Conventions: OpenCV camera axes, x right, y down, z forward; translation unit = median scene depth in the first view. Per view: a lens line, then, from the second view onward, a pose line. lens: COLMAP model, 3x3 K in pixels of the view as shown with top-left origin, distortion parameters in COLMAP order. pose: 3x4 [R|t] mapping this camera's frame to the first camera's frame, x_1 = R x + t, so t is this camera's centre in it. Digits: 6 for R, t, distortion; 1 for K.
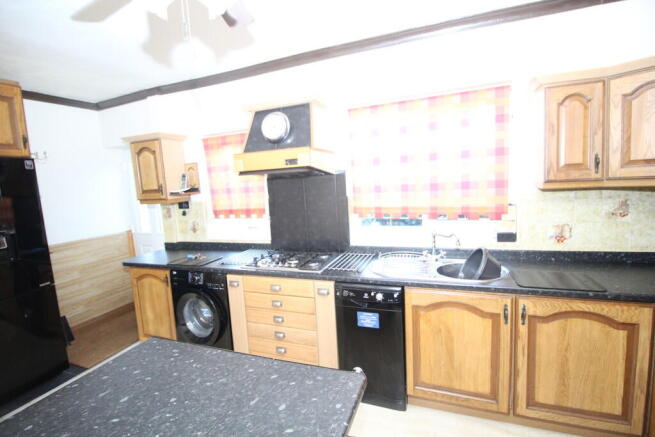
lens RADIAL K [[307.1, 0, 324.9], [0, 307.1, 216.3], [0, 0, 1]] dist [-0.010844, -0.002561]
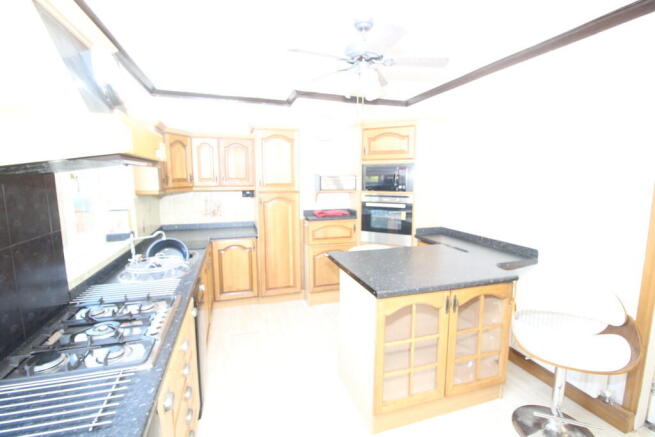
lens RADIAL K [[307.1, 0, 331.1], [0, 307.1, 215.3], [0, 0, 1]] dist [-0.010844, -0.002561]
pose [[-0.633690, -0.036268, 0.772737, -0.863882], [0.133265, 0.978849, 0.155228, -0.095873], [-0.762022, 0.201345, -0.615453, 1.134896]]
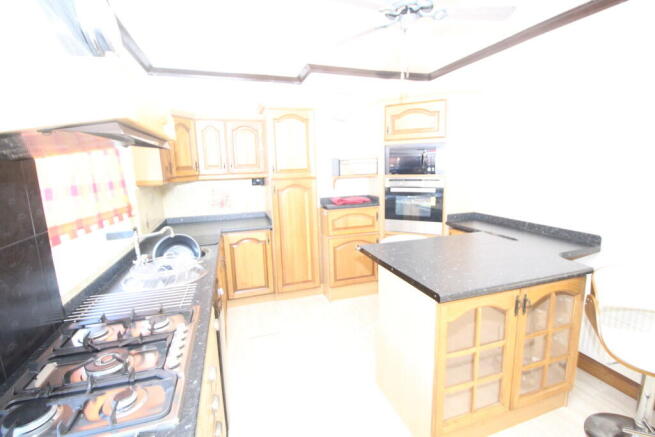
lens RADIAL K [[307.1, 0, 330.4], [0, 307.1, 213.7], [0, 0, 1]] dist [-0.010844, -0.002561]
pose [[-0.635033, -0.047184, 0.771042, -0.678950], [0.159595, 0.968585, 0.190715, -0.091136], [-0.755819, 0.244165, -0.607554, 1.123527]]
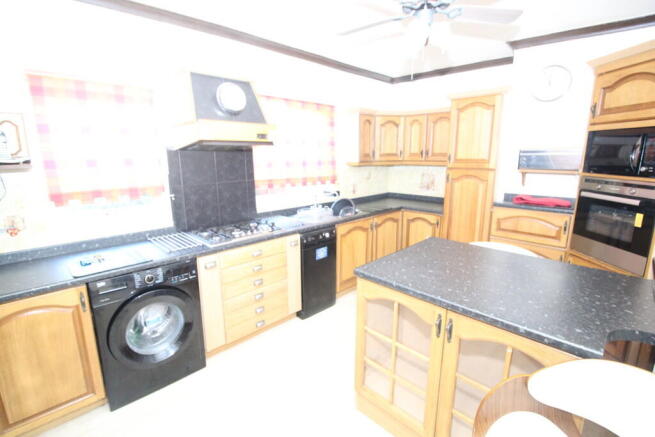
lens RADIAL K [[307.1, 0, 325.6], [0, 307.1, 220.0], [0, 0, 1]] dist [-0.010844, -0.002561]
pose [[0.402097, -0.133620, 0.905794, -1.050654], [0.090318, 0.990257, 0.105986, 0.025598], [-0.911131, 0.039192, 0.410248, 0.342879]]
